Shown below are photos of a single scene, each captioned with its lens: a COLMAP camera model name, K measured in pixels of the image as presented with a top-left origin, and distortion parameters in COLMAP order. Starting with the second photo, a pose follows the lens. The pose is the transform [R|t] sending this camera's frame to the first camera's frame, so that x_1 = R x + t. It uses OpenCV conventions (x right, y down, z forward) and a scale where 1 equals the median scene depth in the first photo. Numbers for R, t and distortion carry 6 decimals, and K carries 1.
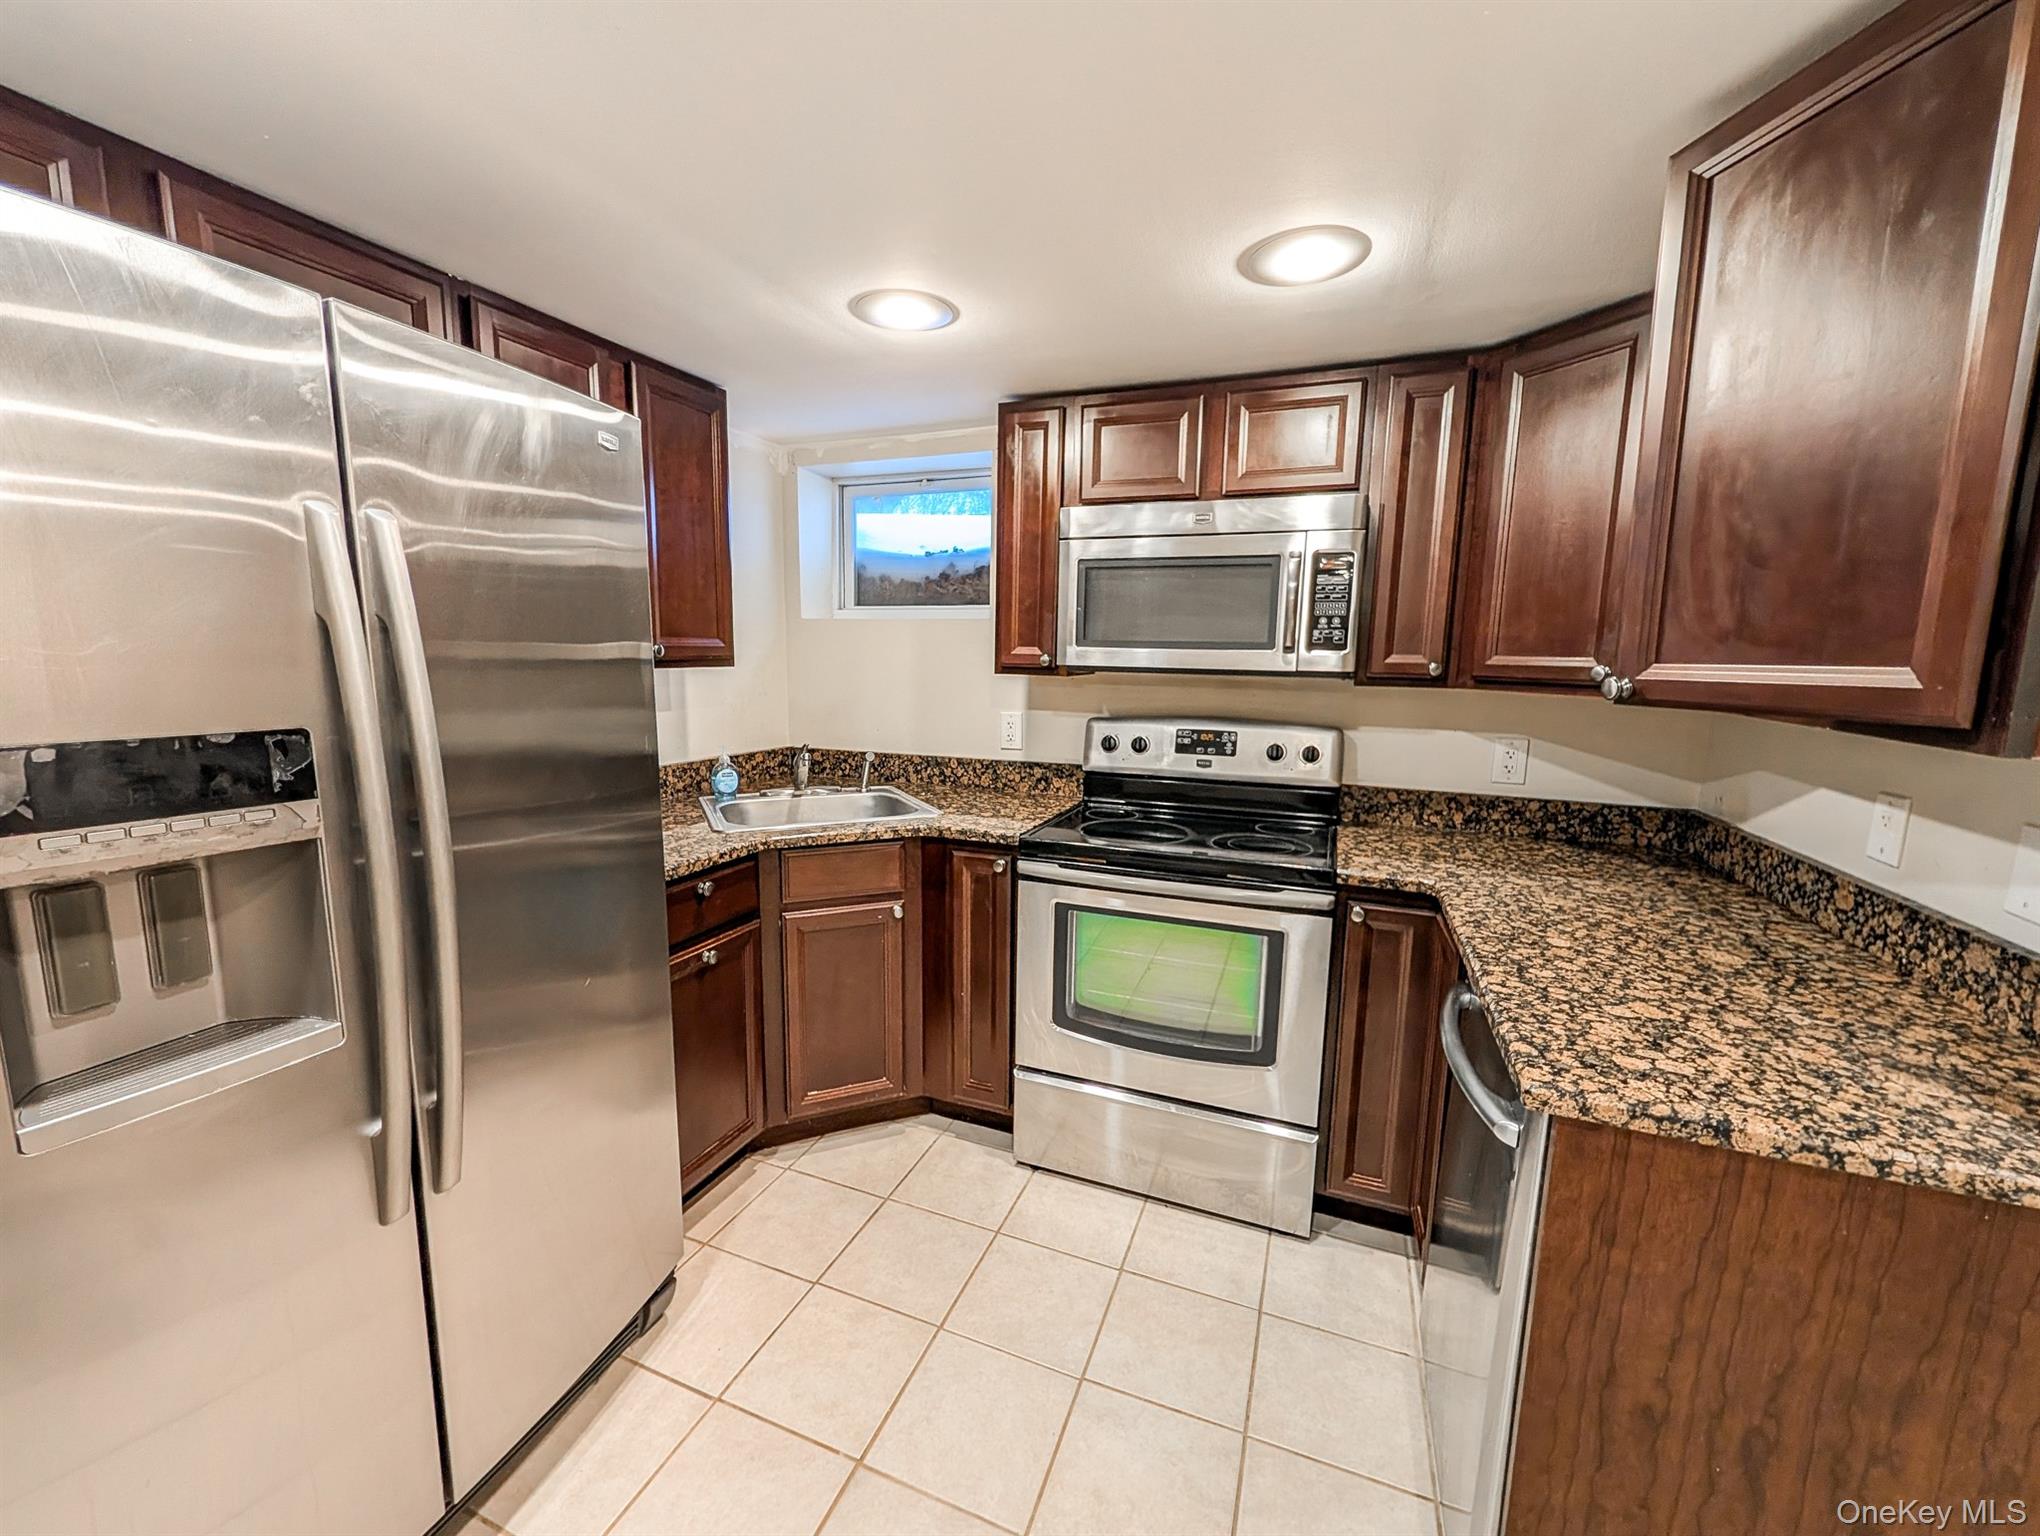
lens RADIAL K [[789.2, 0, 1035.2], [0, 789.2, 776.5], [0, 0, 1]] dist [0.003560, 0.000182]
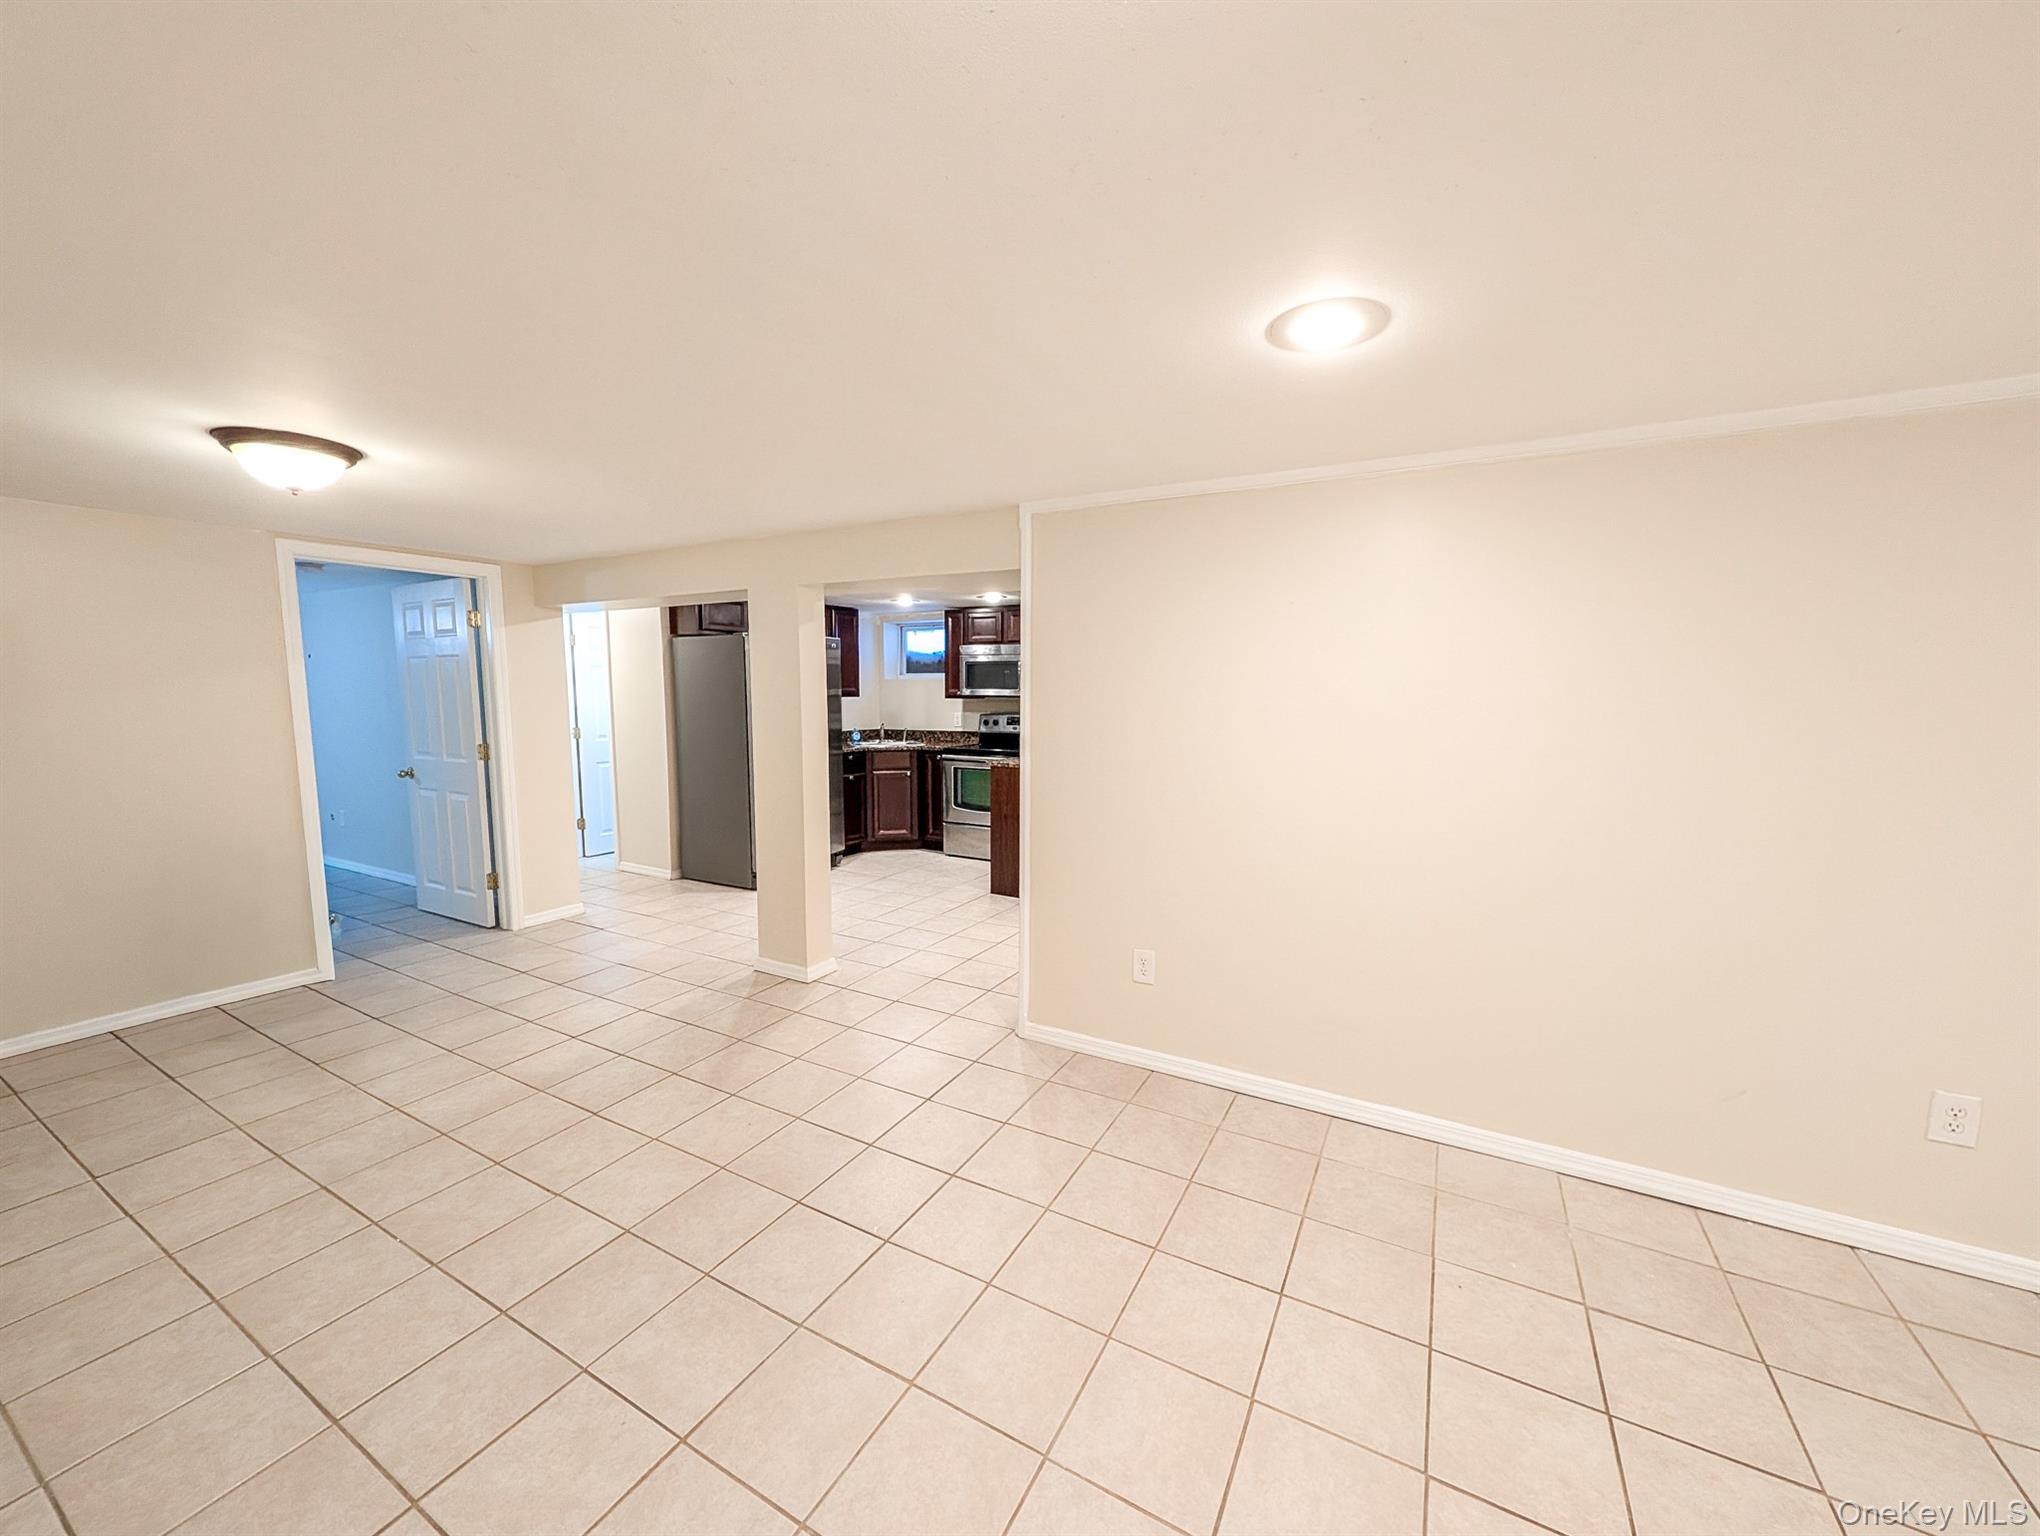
lens RADIAL K [[789.2, 0, 1028.1], [0, 789.2, 782.7], [0, 0, 1]] dist [0.003560, 0.000182]
pose [[0.989501, 0.003179, -0.144489, 0.722033], [-0.009336, 0.999076, -0.041954, 0.321485], [0.144222, 0.042863, 0.988617, -1.955311]]
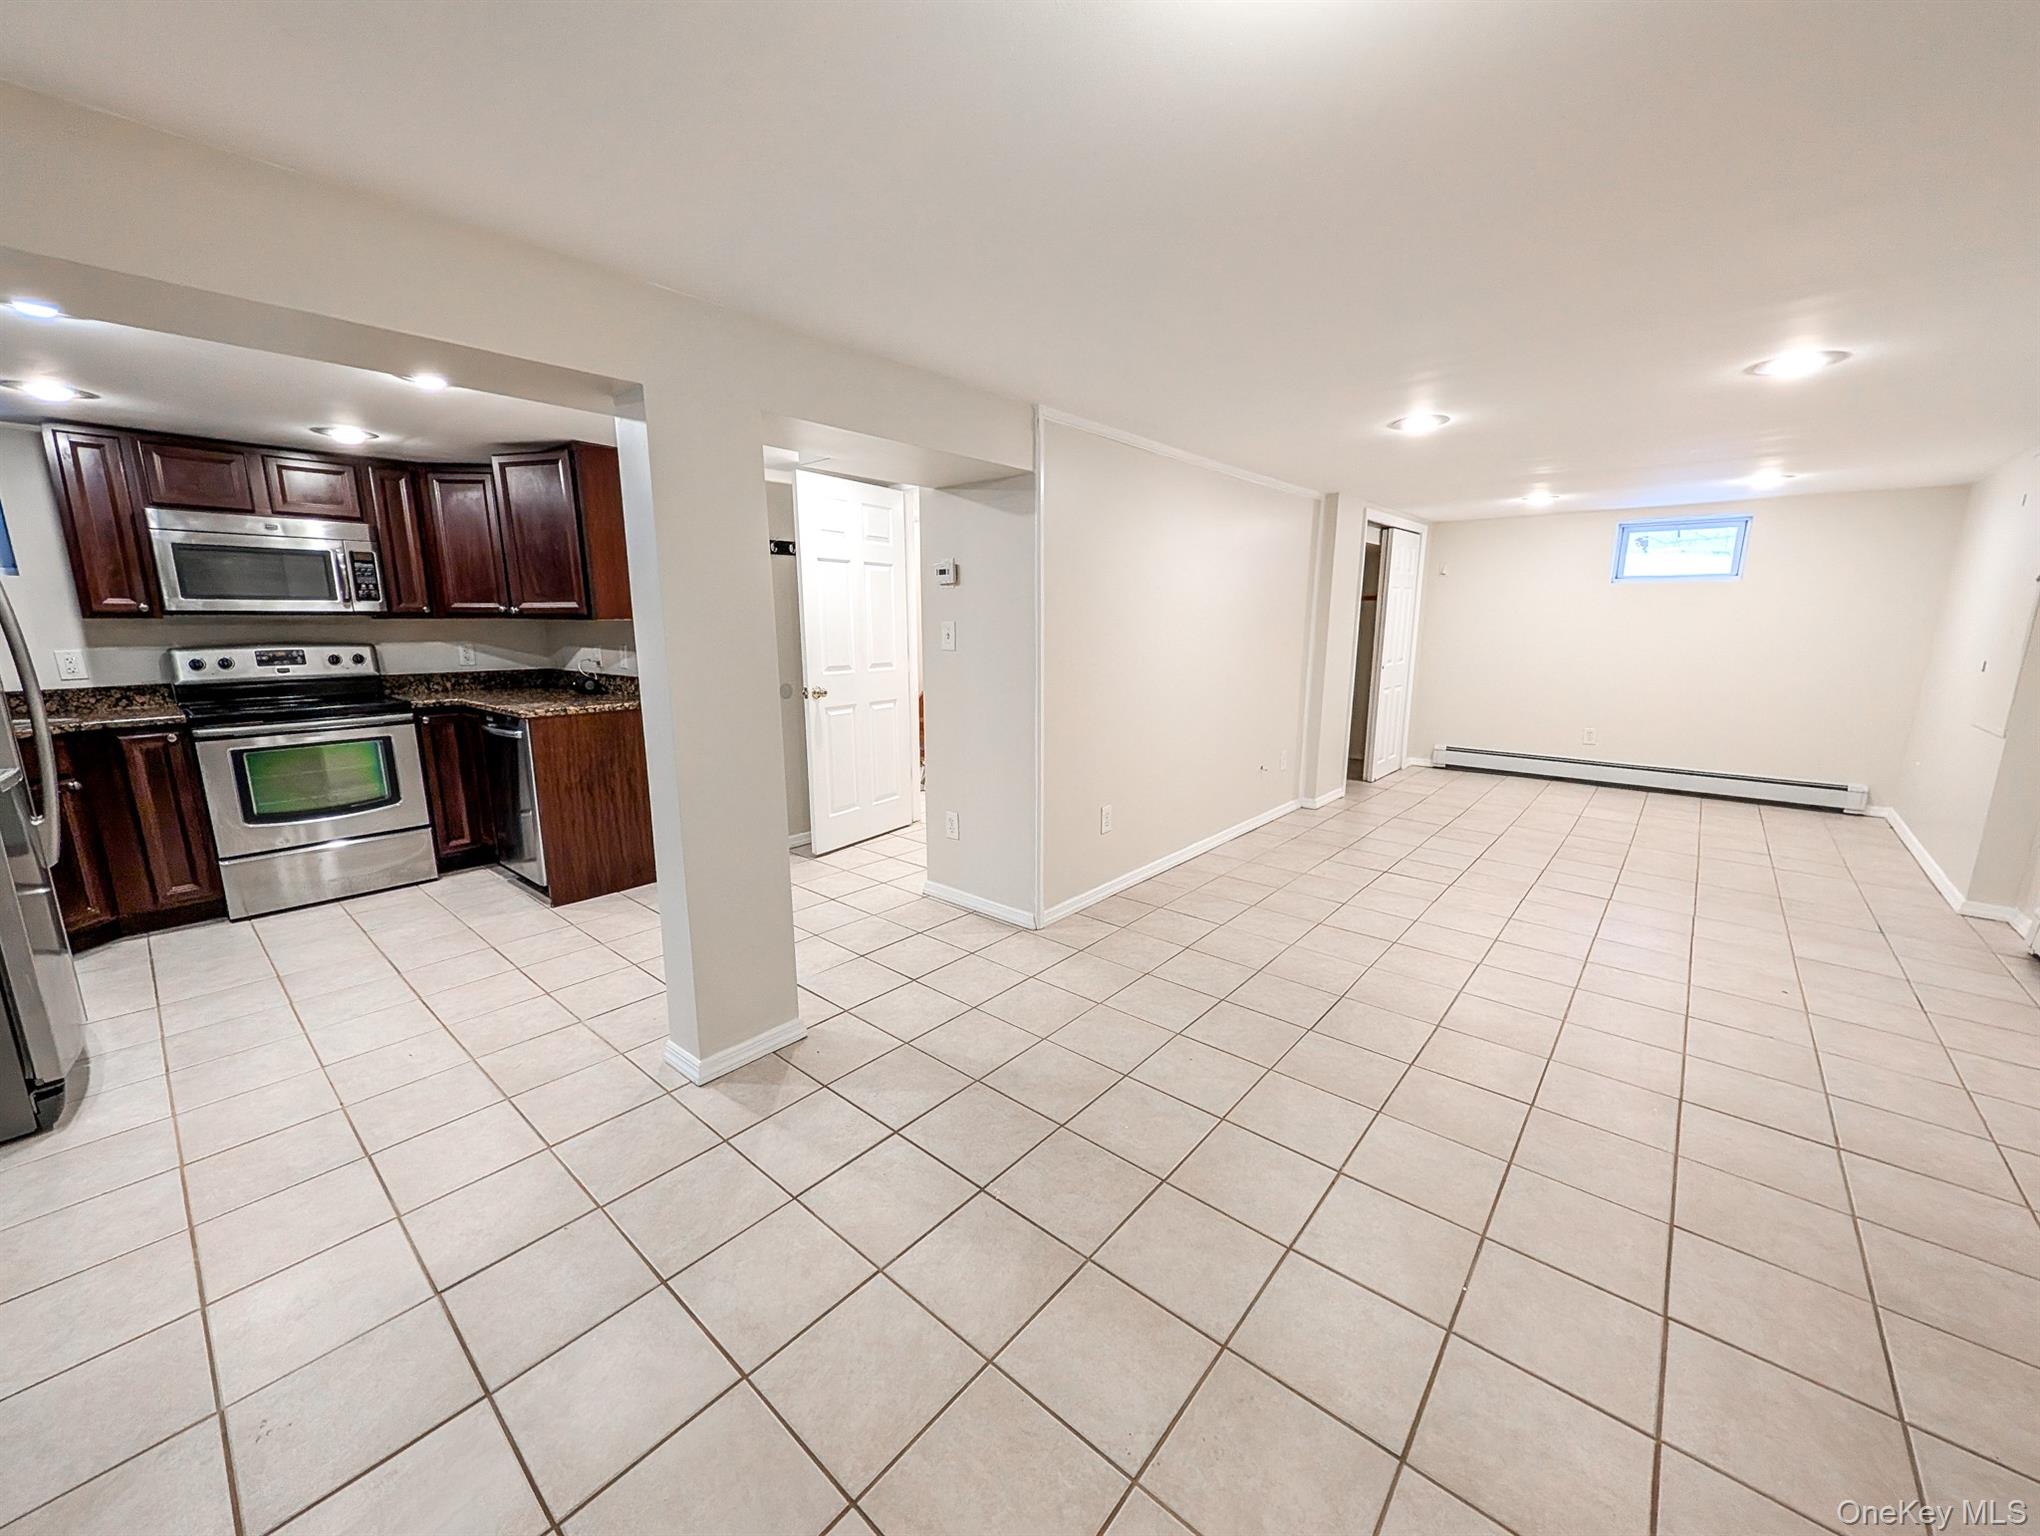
lens RADIAL K [[789.2, 0, 1002.4], [0, 789.2, 766.2], [0, 0, 1]] dist [0.003560, 0.000182]
pose [[0.346959, -0.191544, 0.918112, -0.869203], [0.156482, 0.977024, 0.144699, 0.184443], [-0.924734, 0.093464, 0.368960, -1.037394]]
